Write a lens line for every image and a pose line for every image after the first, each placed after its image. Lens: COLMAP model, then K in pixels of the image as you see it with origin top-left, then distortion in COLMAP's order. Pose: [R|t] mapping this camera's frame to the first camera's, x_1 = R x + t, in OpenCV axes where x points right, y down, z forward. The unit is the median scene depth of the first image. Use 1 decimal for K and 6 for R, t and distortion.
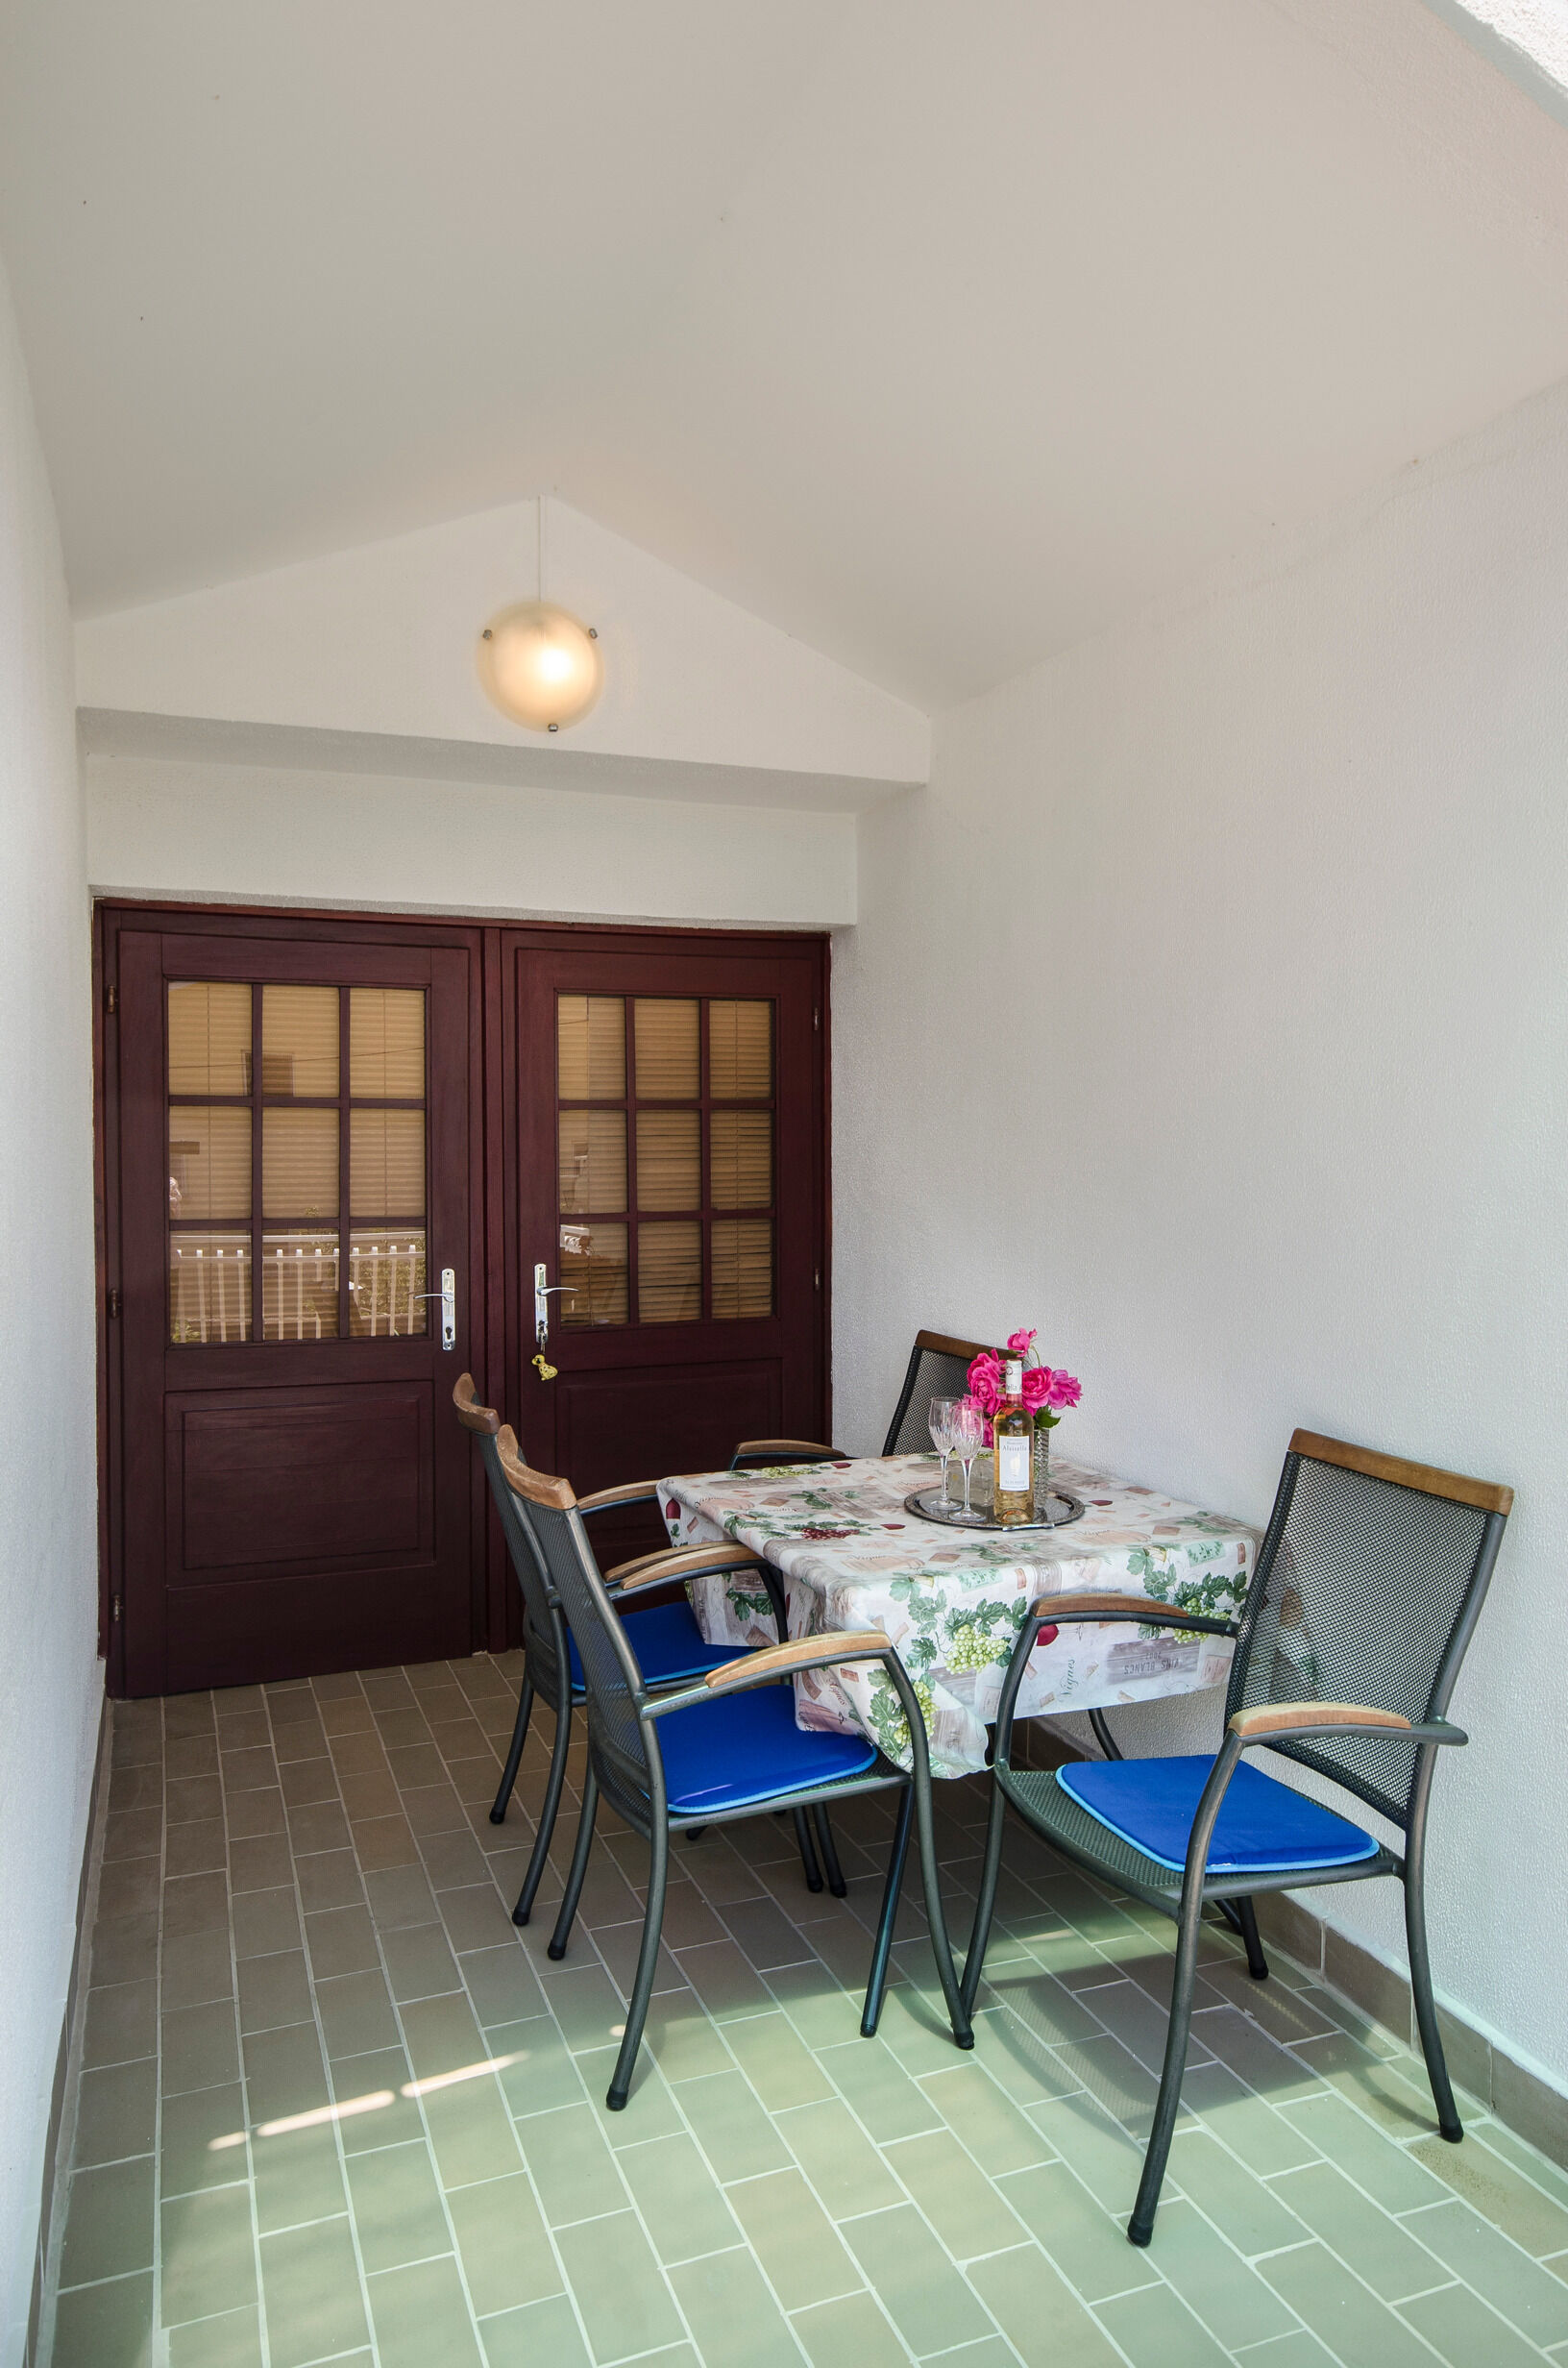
lens RADIAL K [[1570.6, 0, 793.9], [0, 1570.6, 1176.5], [0, 0, 1]] dist [0.017551, 0.002524]
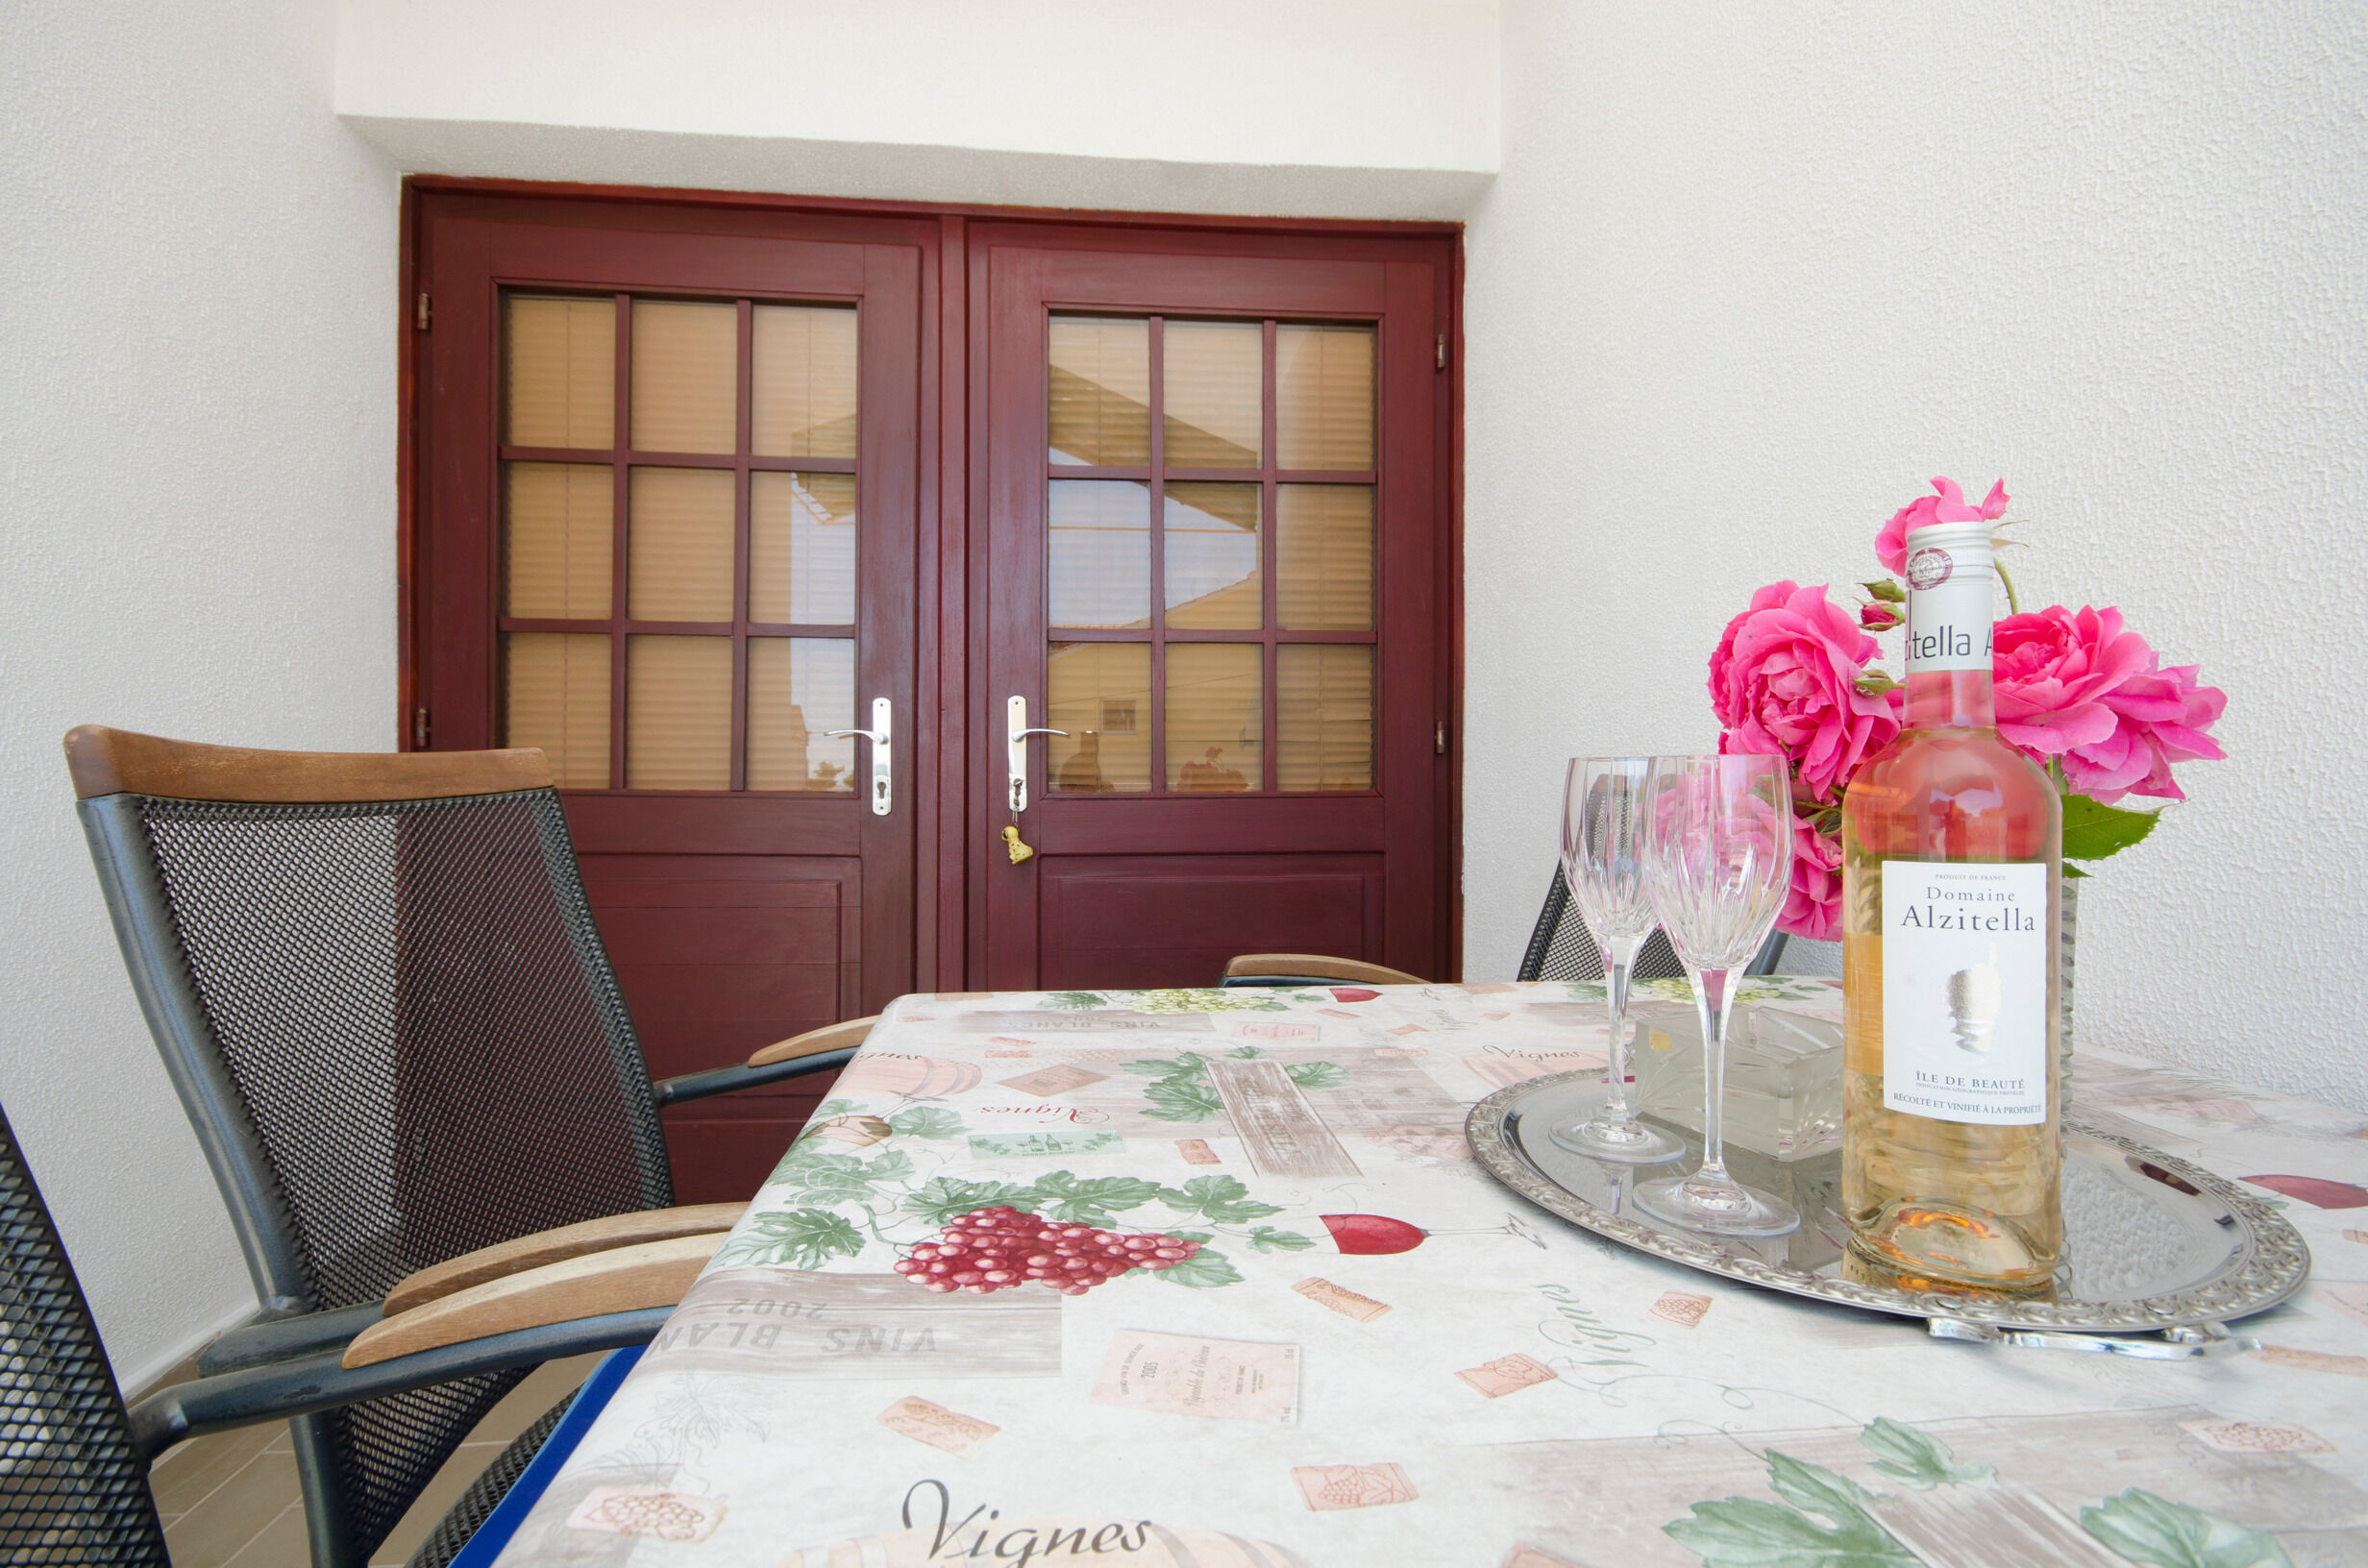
lens RADIAL K [[1127.6, 0, 1182.8], [0, 1127.6, 790.2], [0, 0, 1]] dist [0.010050, 0.000340]
pose [[0.955138, 0.004370, -0.296130, 0.062157], [-0.010637, 0.999752, -0.019554, 0.116830], [0.295971, 0.021827, 0.954948, 0.603752]]
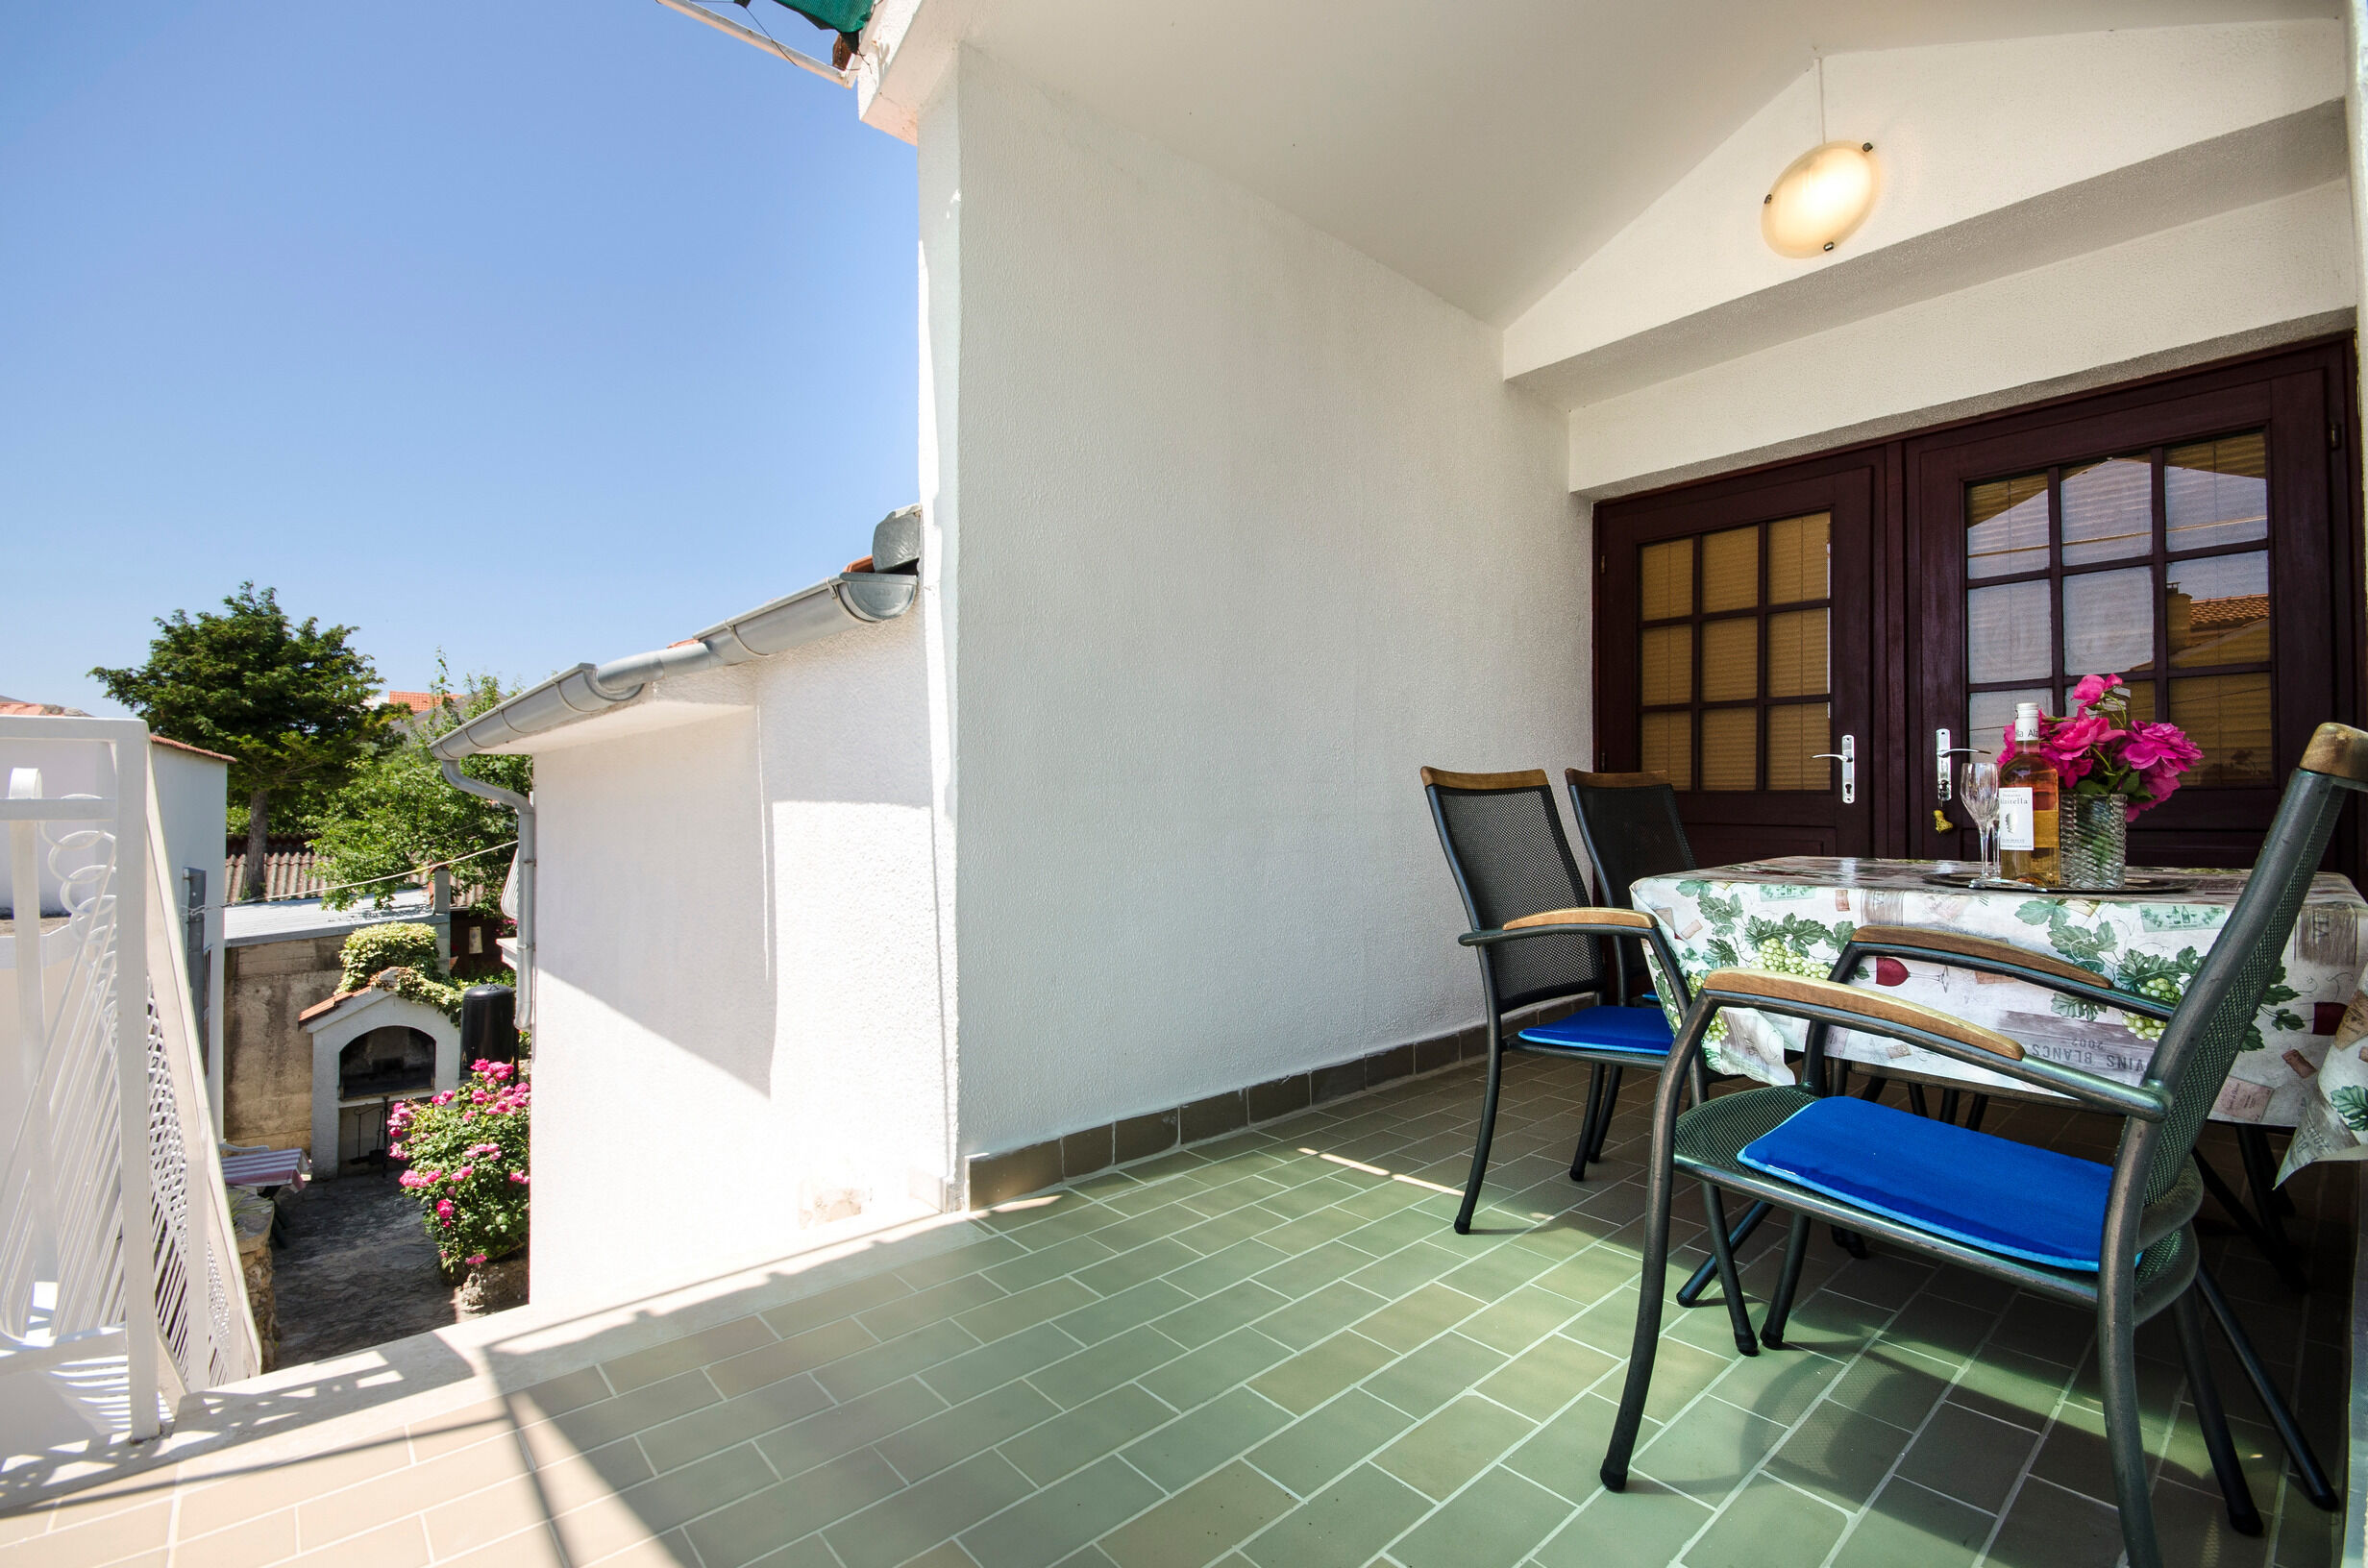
lens RADIAL K [[1032.1, 0, 1168.5], [0, 1032.1, 796.4], [0, 0, 1]] dist [-0.006939, -0.001739]
pose [[0.317426, -0.007459, -0.948254, 0.387943], [-0.021414, 0.999658, -0.015032, 0.138408], [0.948041, 0.025077, 0.317158, 0.280839]]
